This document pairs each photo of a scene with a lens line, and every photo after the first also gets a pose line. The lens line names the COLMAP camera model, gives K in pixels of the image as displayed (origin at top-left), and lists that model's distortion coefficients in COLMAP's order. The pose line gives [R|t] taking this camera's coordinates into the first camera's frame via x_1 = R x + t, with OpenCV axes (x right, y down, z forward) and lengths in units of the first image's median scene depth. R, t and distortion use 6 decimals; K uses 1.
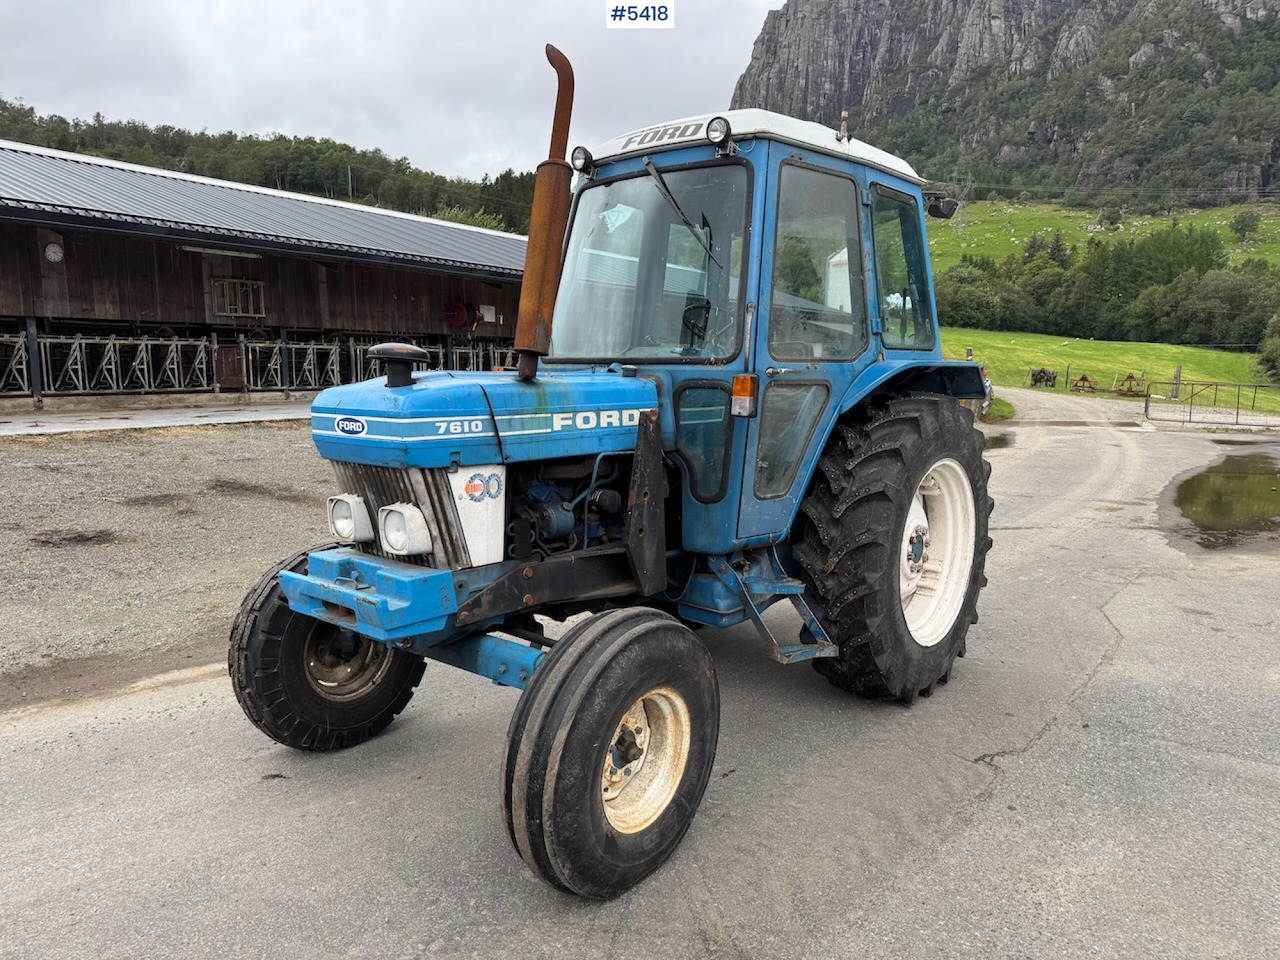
lens RADIAL K [[895.5, 0, 640.0], [0, 895.5, 480.0], [0, 0, 1]] dist [0.071184, -0.069739]
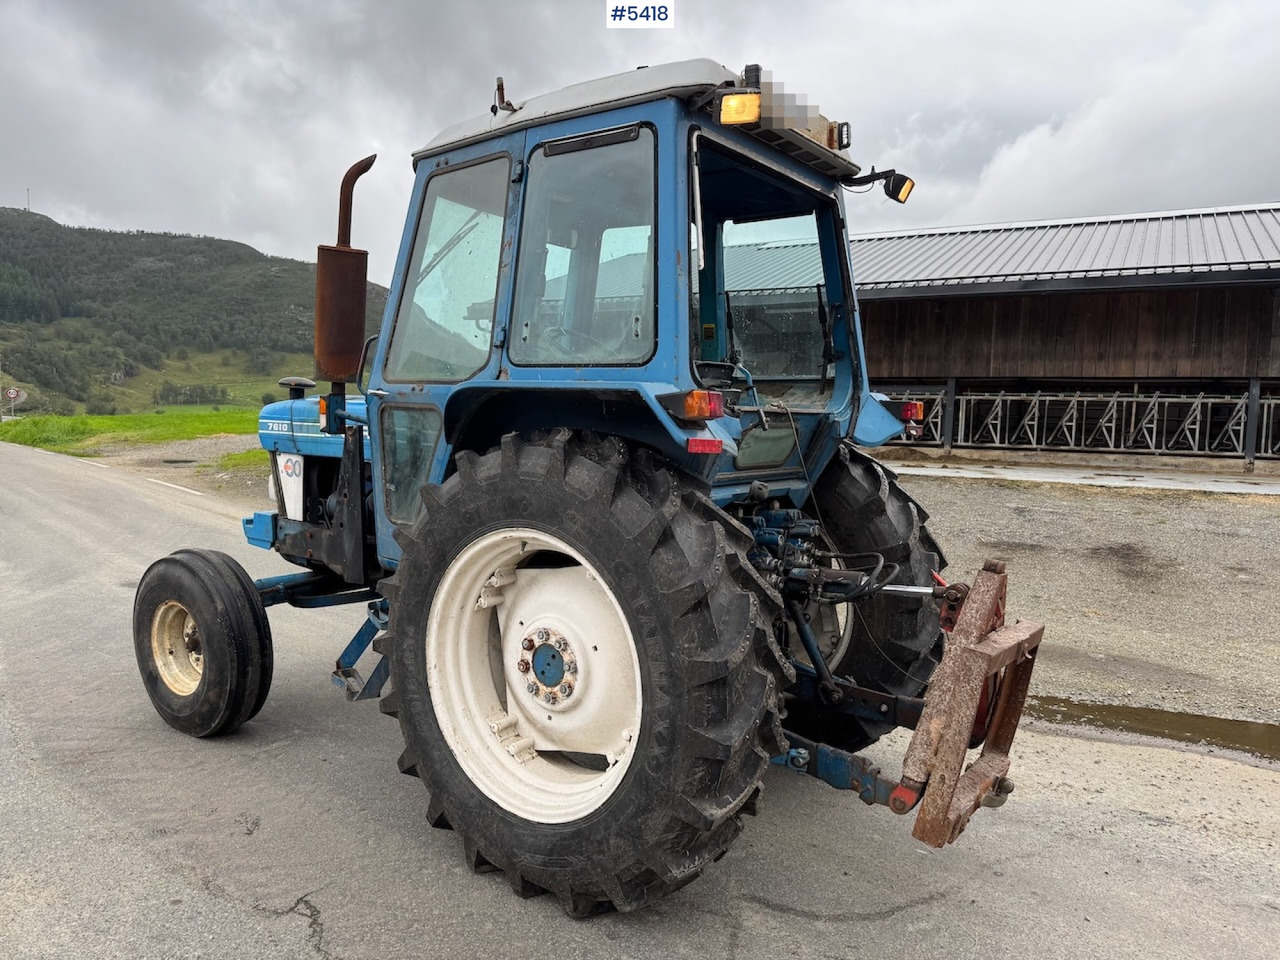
lens RADIAL K [[895.5, 0, 640.0], [0, 895.5, 480.0], [0, 0, 1]] dist [0.071184, -0.069739]
pose [[0.075226, 0.074068, -0.994412, 1.249076], [-0.152263, 0.986396, 0.061952, -0.140316], [0.985473, 0.146752, 0.085481, 1.293659]]
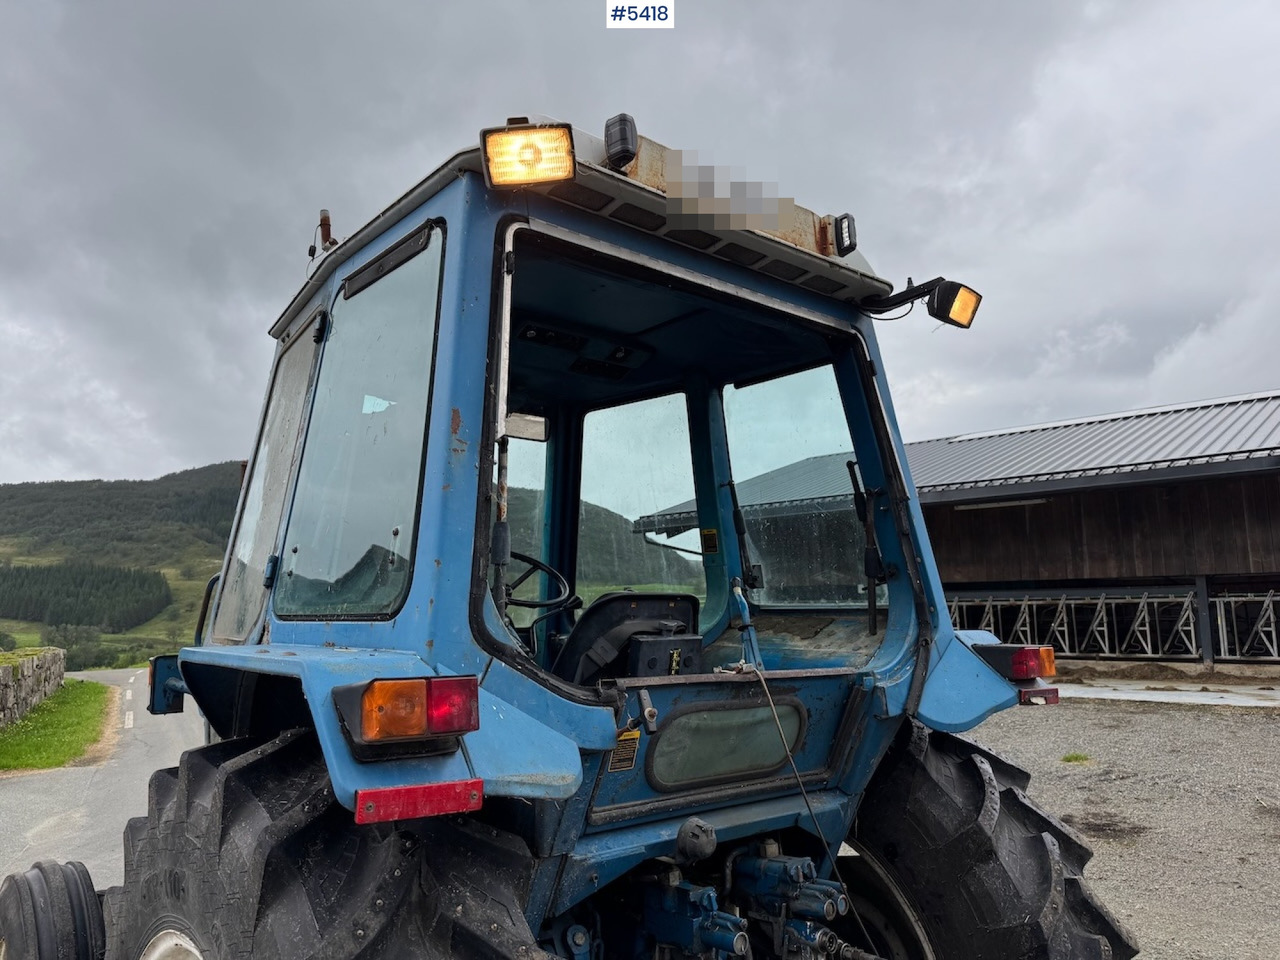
lens RADIAL K [[908.4, 0, 608.9], [0, 908.4, 474.0], [0, 0, 1]] dist [0.049877, -0.075800]
pose [[-0.176635, -0.158969, -0.971354, 0.995887], [-0.125507, 0.982453, -0.137963, -0.187927], [0.976242, 0.097543, -0.193487, 1.448948]]
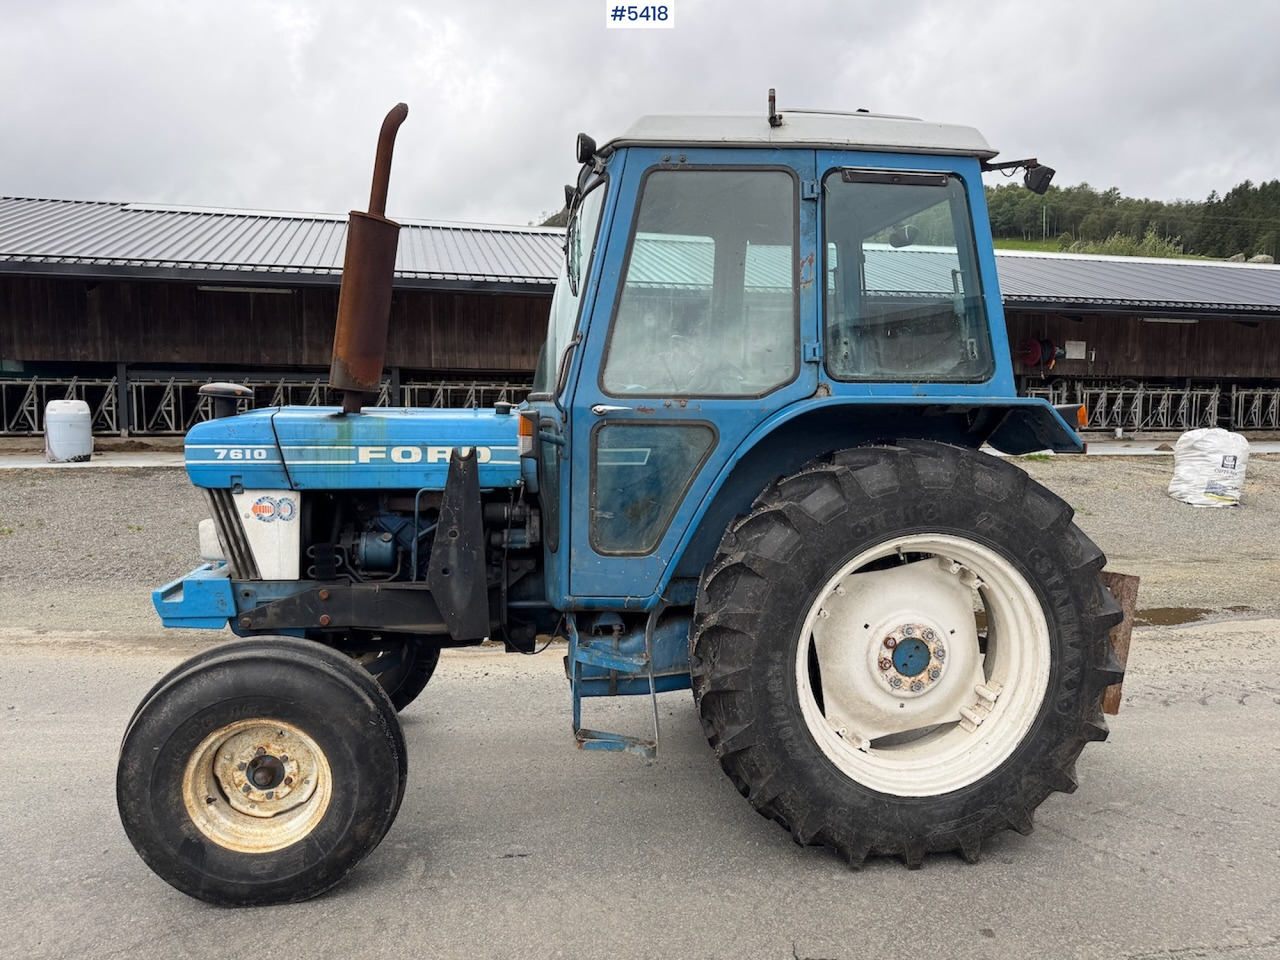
lens RADIAL K [[898.4, 0, 597.7], [0, 898.4, 480.1], [0, 0, 1]] dist [0.114221, -0.211738]
pose [[0.754016, 0.055010, -0.654548, 0.767725], [-0.086483, 0.996126, -0.015908, -0.039993], [0.651138, 0.068602, 0.755853, 0.362514]]
